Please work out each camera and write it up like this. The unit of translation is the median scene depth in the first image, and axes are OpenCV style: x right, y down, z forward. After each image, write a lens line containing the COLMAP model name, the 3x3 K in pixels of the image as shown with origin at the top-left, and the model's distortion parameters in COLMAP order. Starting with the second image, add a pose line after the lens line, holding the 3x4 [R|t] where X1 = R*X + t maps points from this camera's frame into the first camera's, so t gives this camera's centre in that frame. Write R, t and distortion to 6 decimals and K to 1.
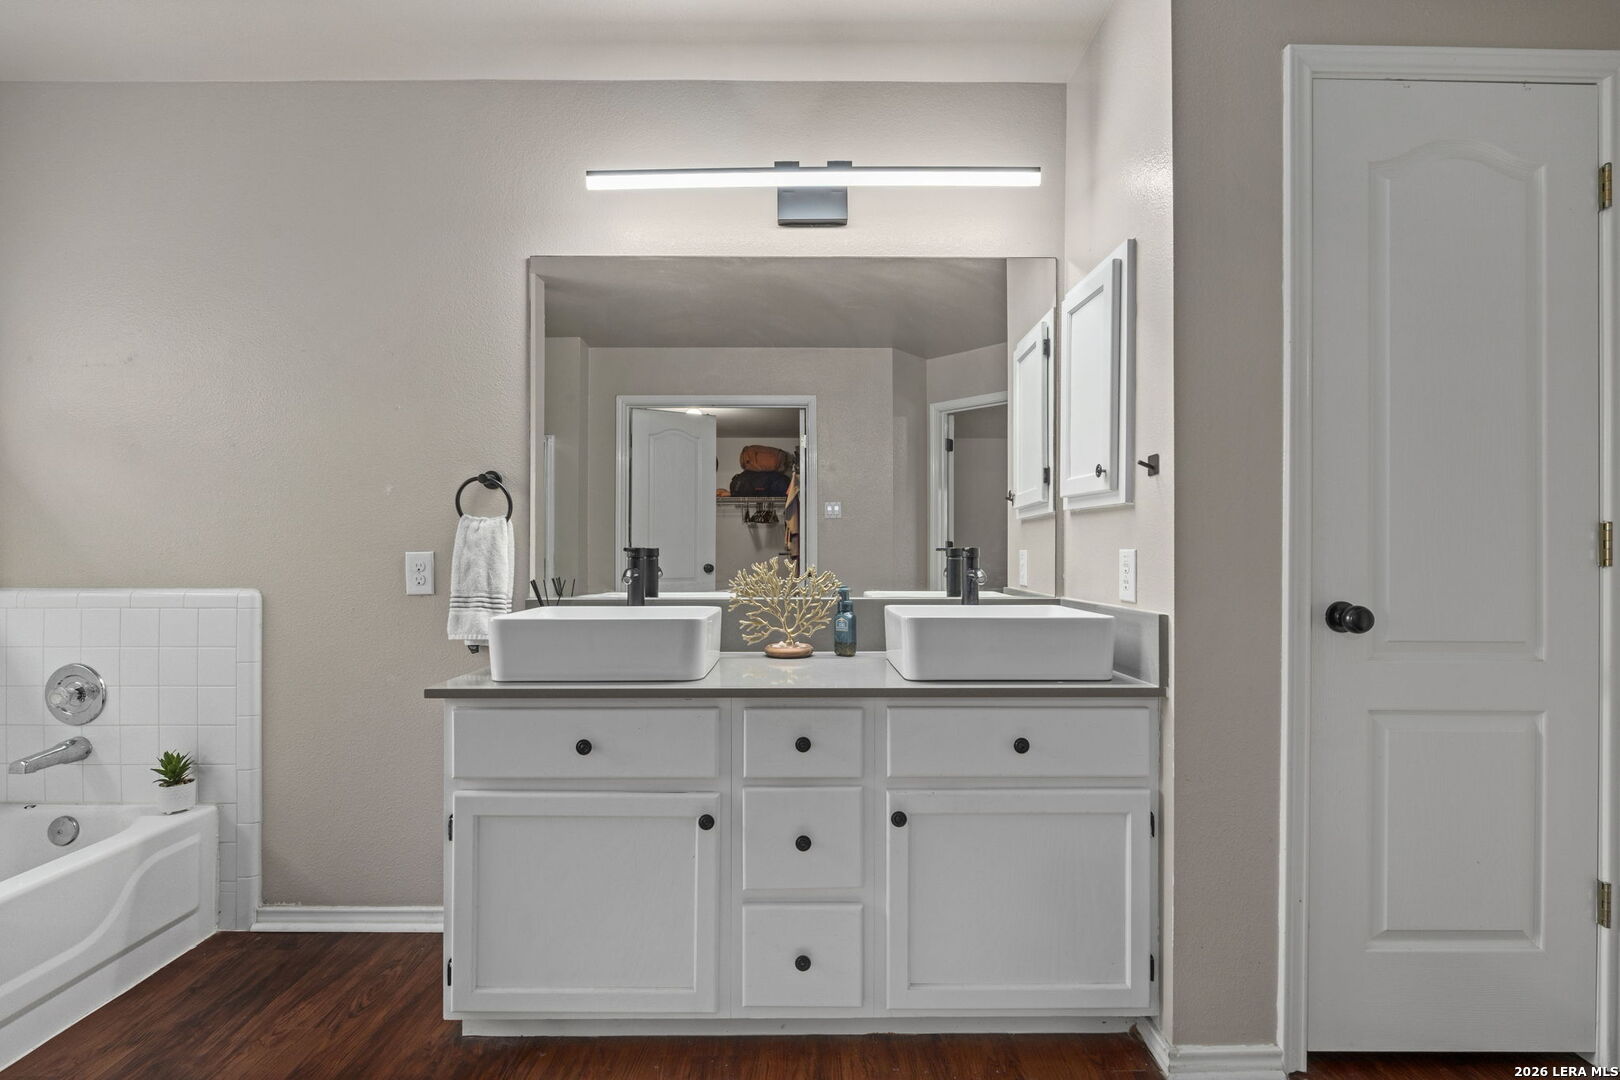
lens RADIAL K [[709.8, 0, 818.1], [0, 709.8, 543.2], [0, 0, 1]] dist [-0.007094, 0.000826]
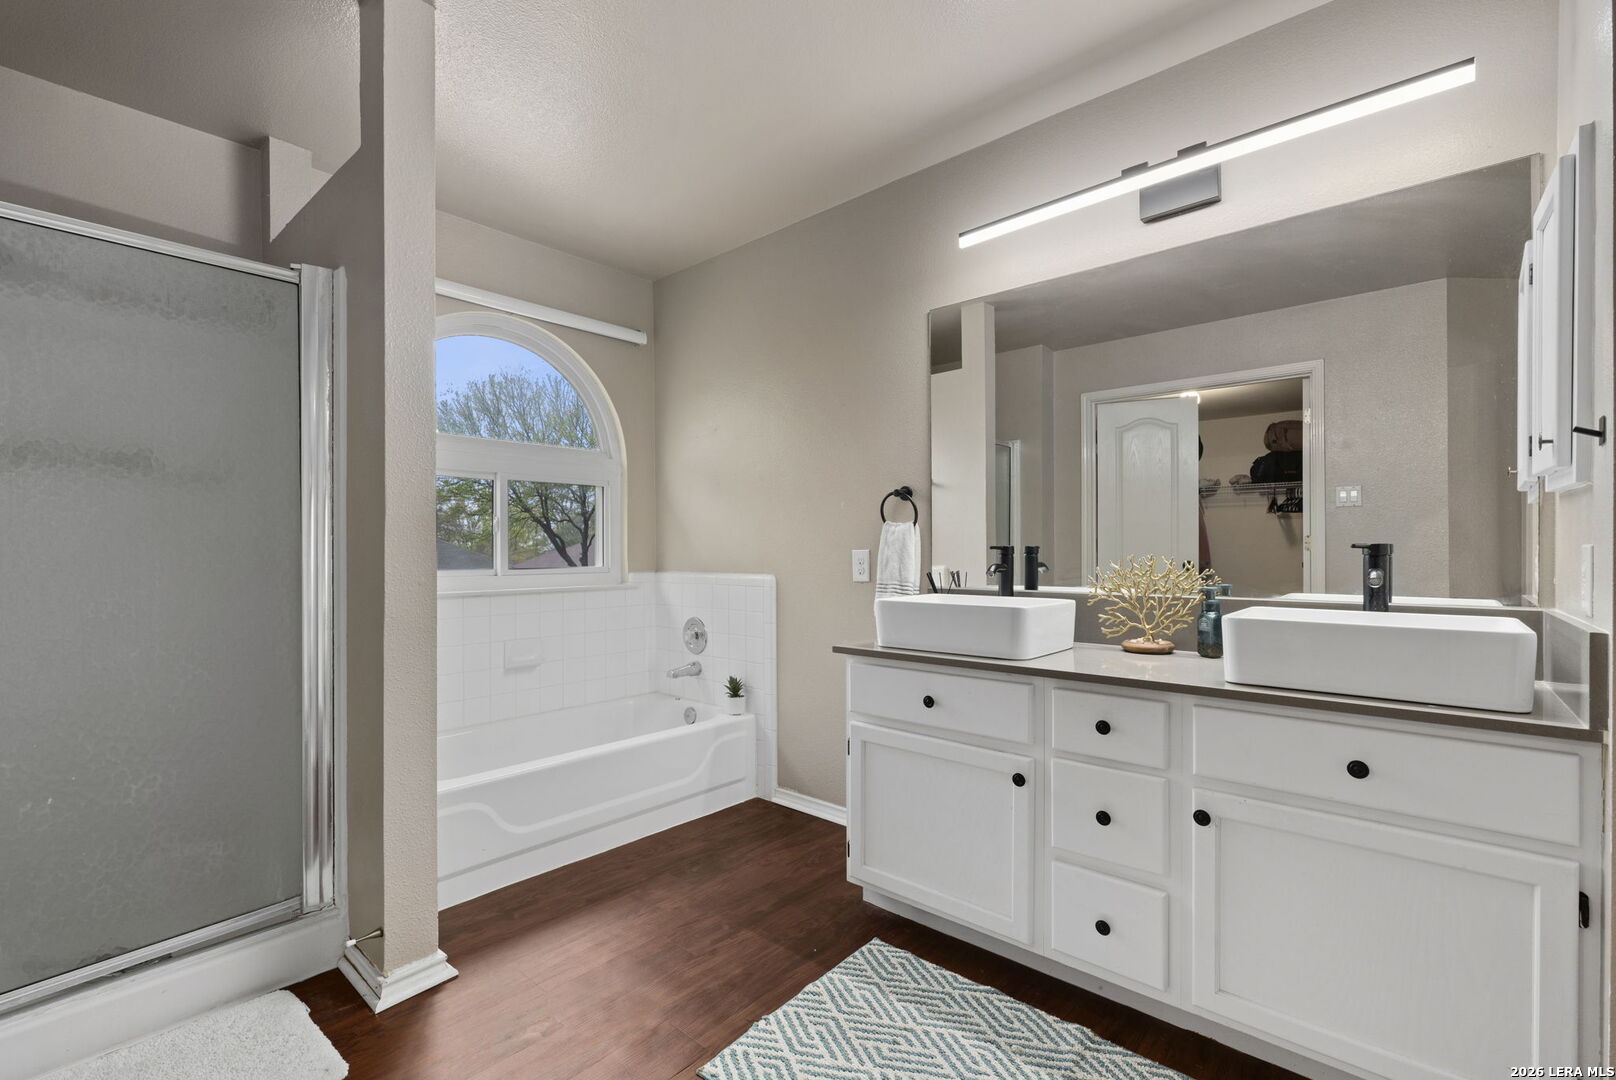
lens RADIAL K [[708.0, 0, 792.5], [0, 708.0, 546.8], [0, 0, 1]] dist [-0.007094, 0.000826]
pose [[0.739454, -0.004701, -0.673191, 0.264031], [0.012359, 0.999902, 0.006592, -0.004088], [0.673094, -0.013194, 0.739440, -0.085939]]
